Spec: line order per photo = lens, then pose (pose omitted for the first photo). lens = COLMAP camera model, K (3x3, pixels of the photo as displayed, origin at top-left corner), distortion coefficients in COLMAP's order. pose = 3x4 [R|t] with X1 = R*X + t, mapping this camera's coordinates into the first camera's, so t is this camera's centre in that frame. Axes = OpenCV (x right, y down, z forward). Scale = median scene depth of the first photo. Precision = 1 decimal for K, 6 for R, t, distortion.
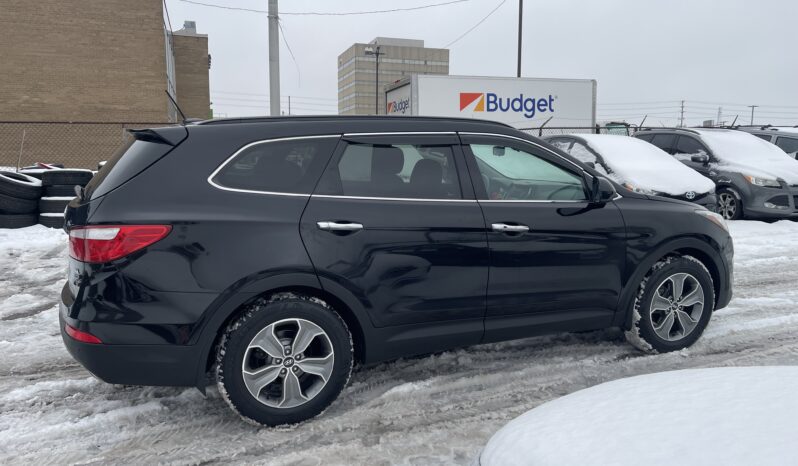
lens RADIAL K [[627.0, 0, 417.7], [0, 627.0, 230.9], [0, 0, 1]] dist [0.012084, 0.002777]
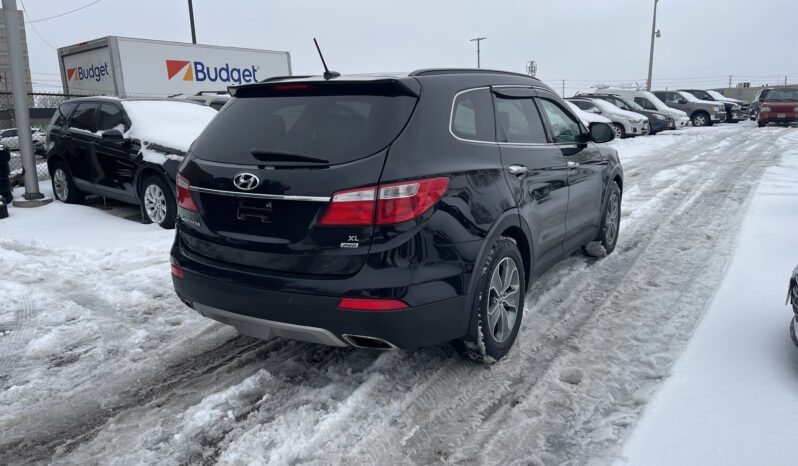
lens RADIAL K [[639.0, 0, 399.0], [0, 639.0, 233.0], [0, 0, 1]] dist [0.027020, -0.001022]
pose [[0.791801, -0.127884, 0.597241, -0.249156], [0.107439, 0.991750, 0.069918, -0.000163], [-0.601255, 0.008806, 0.799009, 0.056105]]
